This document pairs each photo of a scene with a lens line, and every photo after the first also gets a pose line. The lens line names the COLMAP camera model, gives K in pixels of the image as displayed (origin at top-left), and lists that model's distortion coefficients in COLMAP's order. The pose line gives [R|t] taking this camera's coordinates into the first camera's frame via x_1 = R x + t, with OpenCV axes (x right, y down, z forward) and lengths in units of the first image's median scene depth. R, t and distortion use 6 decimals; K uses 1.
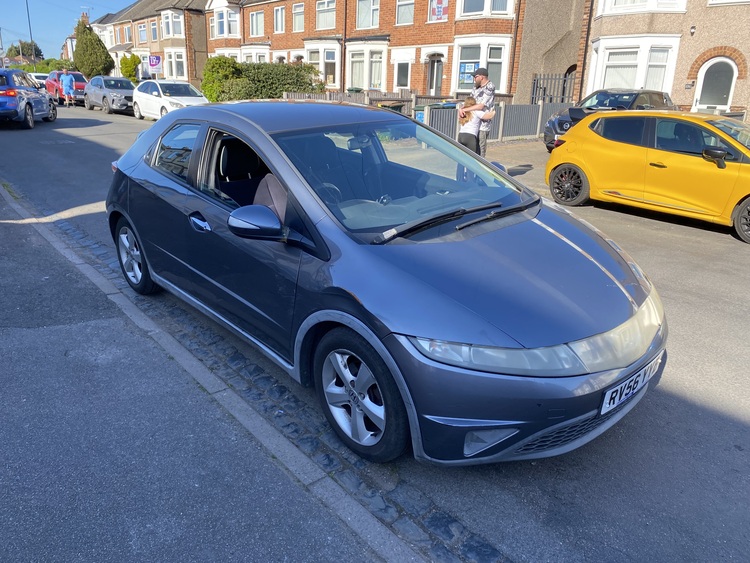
lens RADIAL K [[568.6, 0, 374.7], [0, 568.6, 323.0], [0, 0, 1]] dist [-0.002489, -0.003919]
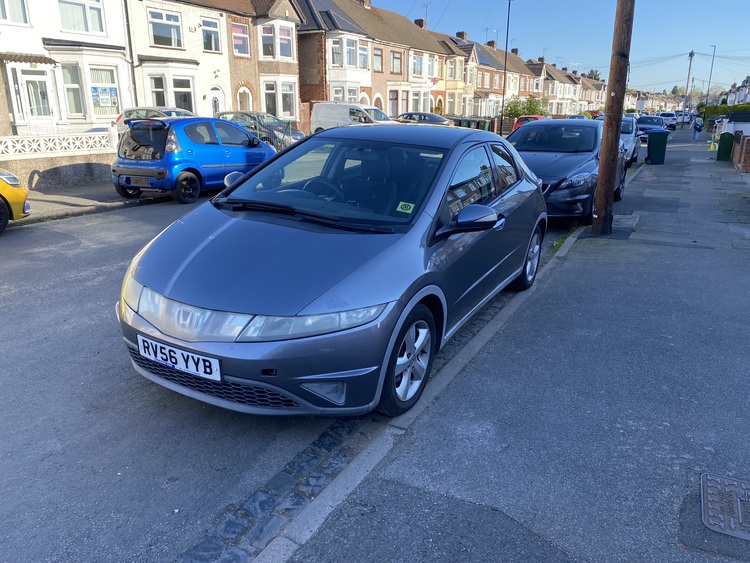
lens RADIAL K [[576.1, 0, 375.0], [0, 576.1, 281.5], [0, 0, 1]] dist [0.013271, -0.000866]
pose [[-0.381767, -0.296928, 0.875264, -1.348609], [0.347673, 0.831302, 0.433660, -0.678177], [-0.856374, 0.469863, -0.214130, 1.469760]]
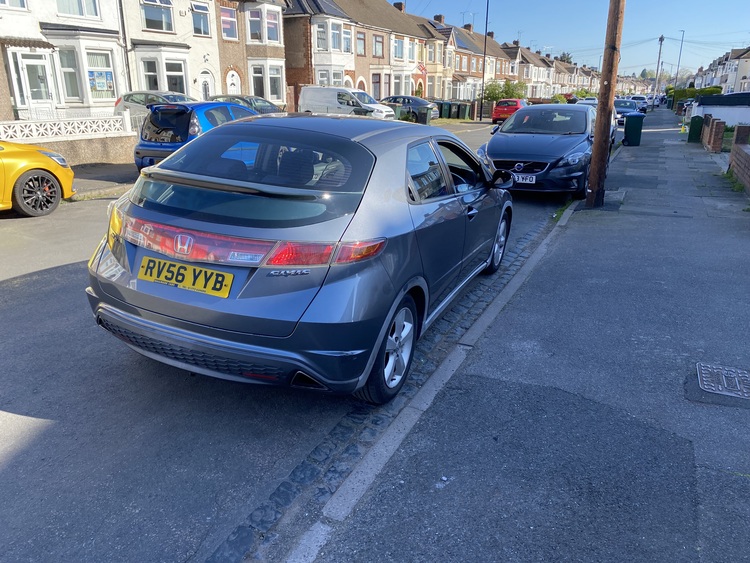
lens RADIAL K [[576.1, 0, 375.0], [0, 576.1, 281.5], [0, 0, 1]] dist [0.013271, -0.000866]
pose [[-0.423412, -0.315539, 0.849210, -1.367554], [0.338282, 0.814513, 0.471312, -0.692654], [-0.840409, 0.486831, -0.238133, 1.497973]]
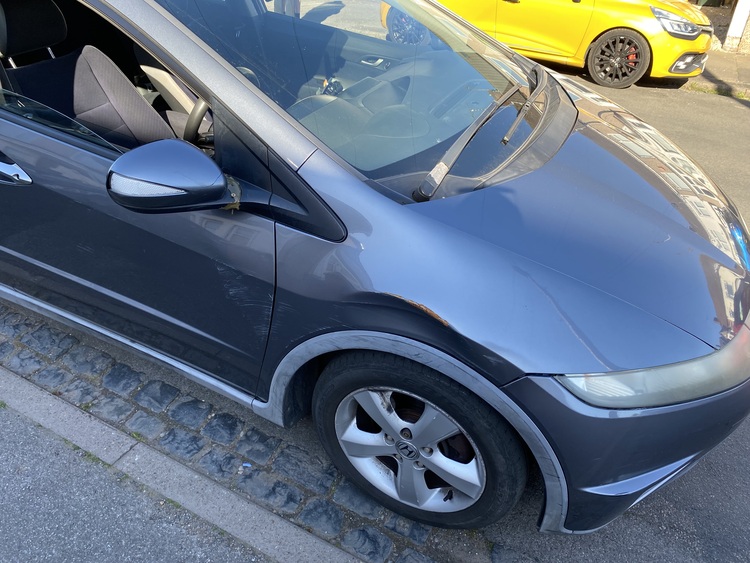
lens RADIAL K [[554.7, 0, 375.5], [0, 554.7, 308.6], [0, 0, 1]] dist [-0.001417, 0.000635]
pose [[0.921176, -0.211358, 0.326745, -0.207084], [0.127369, 0.957156, 0.260058, -0.157465], [-0.367711, -0.197942, 0.908629, 0.448066]]
